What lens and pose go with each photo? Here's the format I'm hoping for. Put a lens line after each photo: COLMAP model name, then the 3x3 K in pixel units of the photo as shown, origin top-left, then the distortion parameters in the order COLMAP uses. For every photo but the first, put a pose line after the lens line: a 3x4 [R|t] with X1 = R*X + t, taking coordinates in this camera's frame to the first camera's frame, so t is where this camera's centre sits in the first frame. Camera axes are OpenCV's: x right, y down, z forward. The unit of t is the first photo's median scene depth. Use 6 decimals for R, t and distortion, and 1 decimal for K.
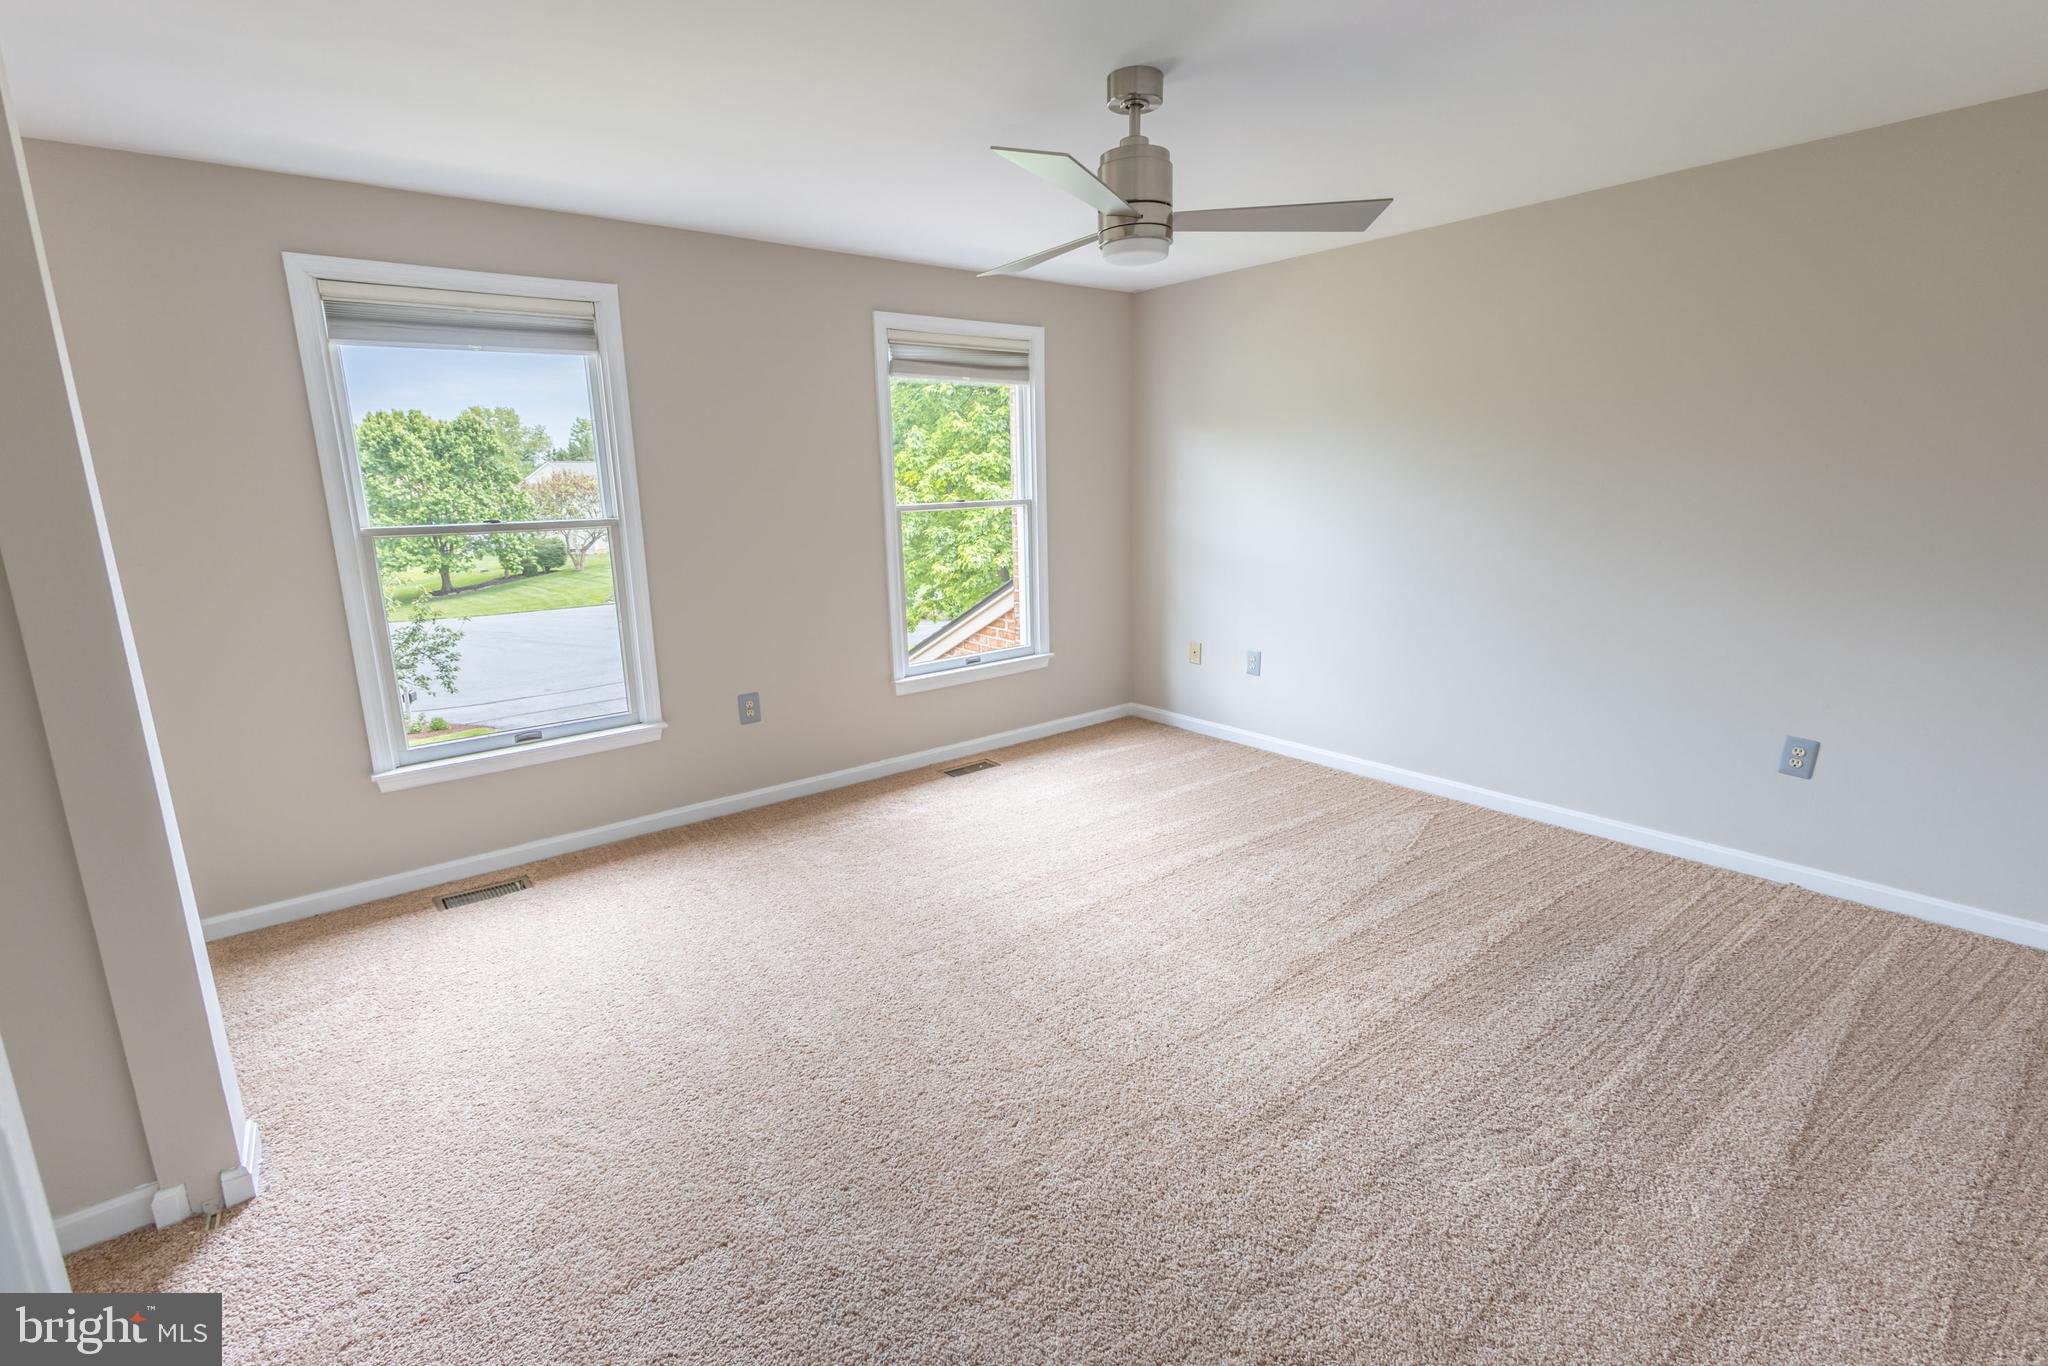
lens RADIAL K [[945.1, 0, 1017.7], [0, 945.1, 671.0], [0, 0, 1]] dist [0.021441, -0.000373]
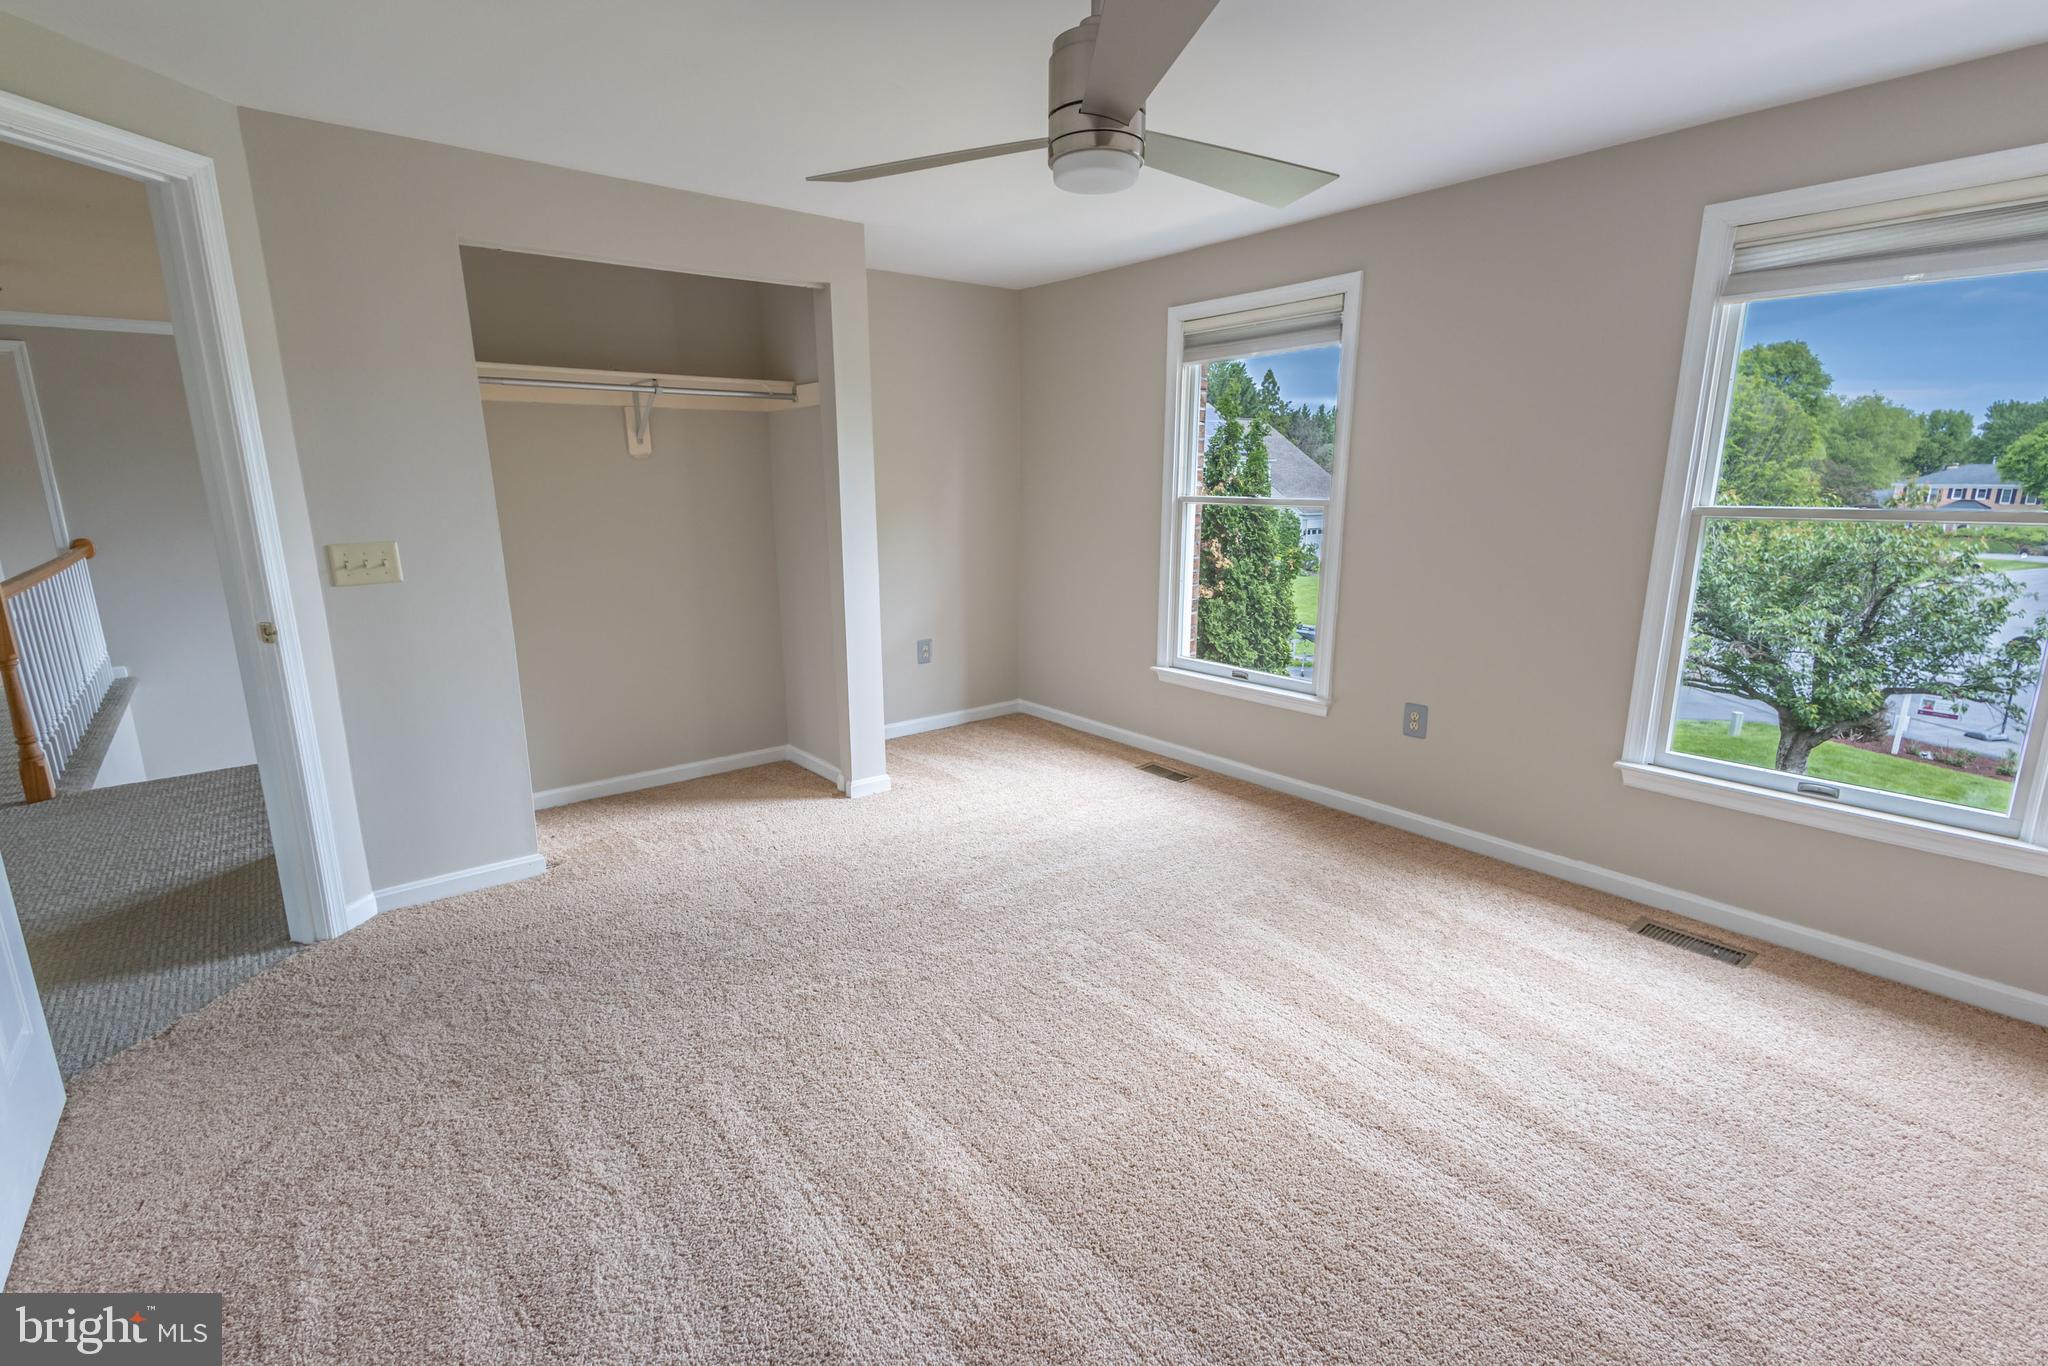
lens RADIAL K [[945.1, 0, 1022.5], [0, 945.1, 695.4], [0, 0, 1]] dist [0.021441, -0.000373]
pose [[0.004986, 0.239446, -0.970897, 0.564973], [-0.218943, 0.947613, 0.232580, -0.107562], [0.975725, 0.211411, 0.057149, 0.562263]]
